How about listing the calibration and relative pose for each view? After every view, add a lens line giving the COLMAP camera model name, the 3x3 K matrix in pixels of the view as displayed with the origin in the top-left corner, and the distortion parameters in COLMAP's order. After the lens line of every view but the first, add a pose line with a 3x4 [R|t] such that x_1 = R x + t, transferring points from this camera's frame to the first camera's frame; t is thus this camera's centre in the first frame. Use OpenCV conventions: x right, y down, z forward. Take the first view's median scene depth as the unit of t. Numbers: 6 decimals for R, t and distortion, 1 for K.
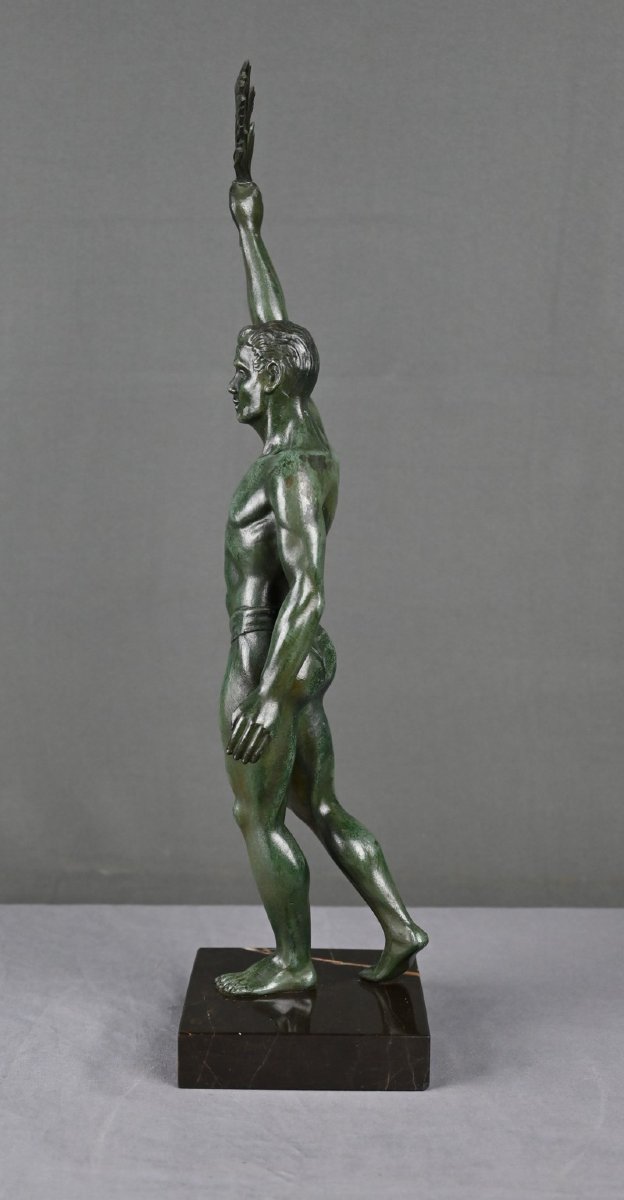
lens RADIAL K [[1390.1, 0, 319.0], [0, 1390.1, 607.8], [0, 0, 1]] dist [0.008961, 0.000000]
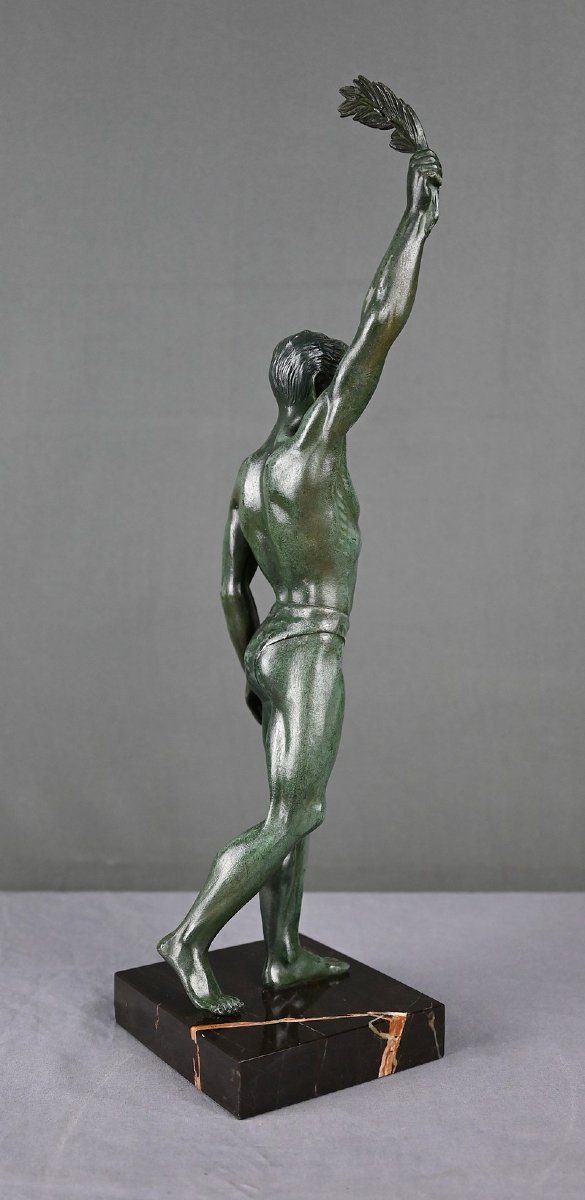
lens RADIAL K [[1048.0, 0, 318.3], [0, 1048.0, 601.7], [0, 0, 1]] dist [0.004126, 0.007752]
pose [[0.999984, -0.004888, 0.002987, 0.016352], [0.005032, 0.998726, -0.050208, 0.029986], [-0.002738, 0.050222, 0.998734, 0.182957]]
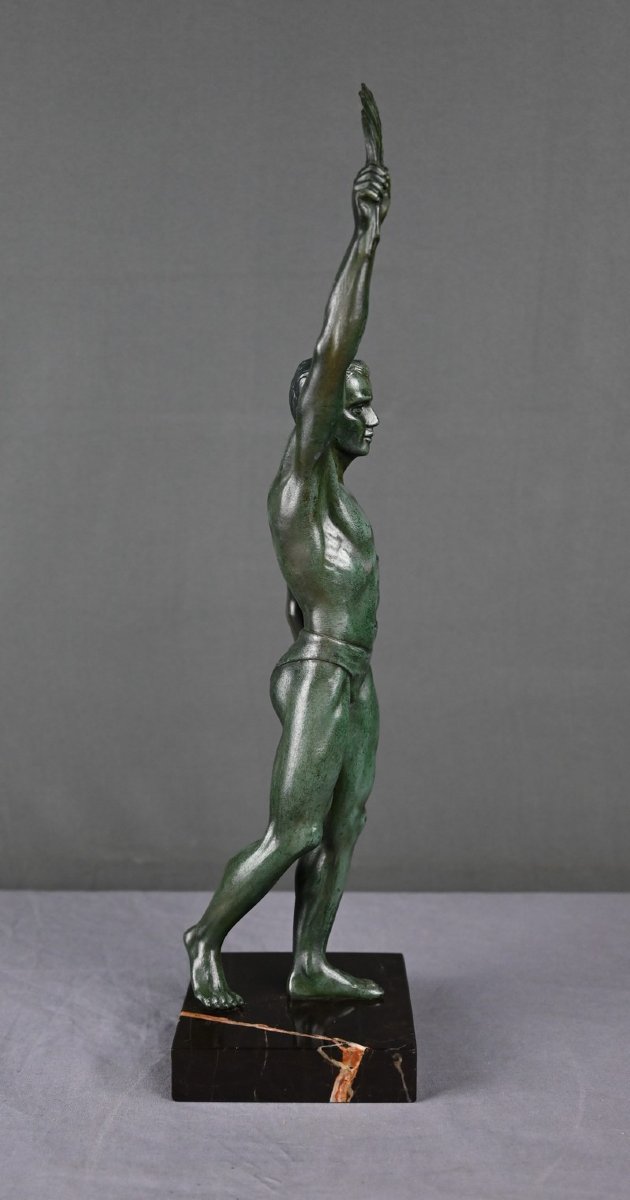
lens RADIAL K [[1142.1, 0, 321.6], [0, 1142.1, 619.4], [0, 0, 1]] dist [0.004711, 0.000000]
pose [[0.999467, -0.010779, -0.030826, 0.030512], [0.010937, 0.999928, 0.004964, -0.009570], [0.030771, -0.005299, 0.999512, 0.107777]]
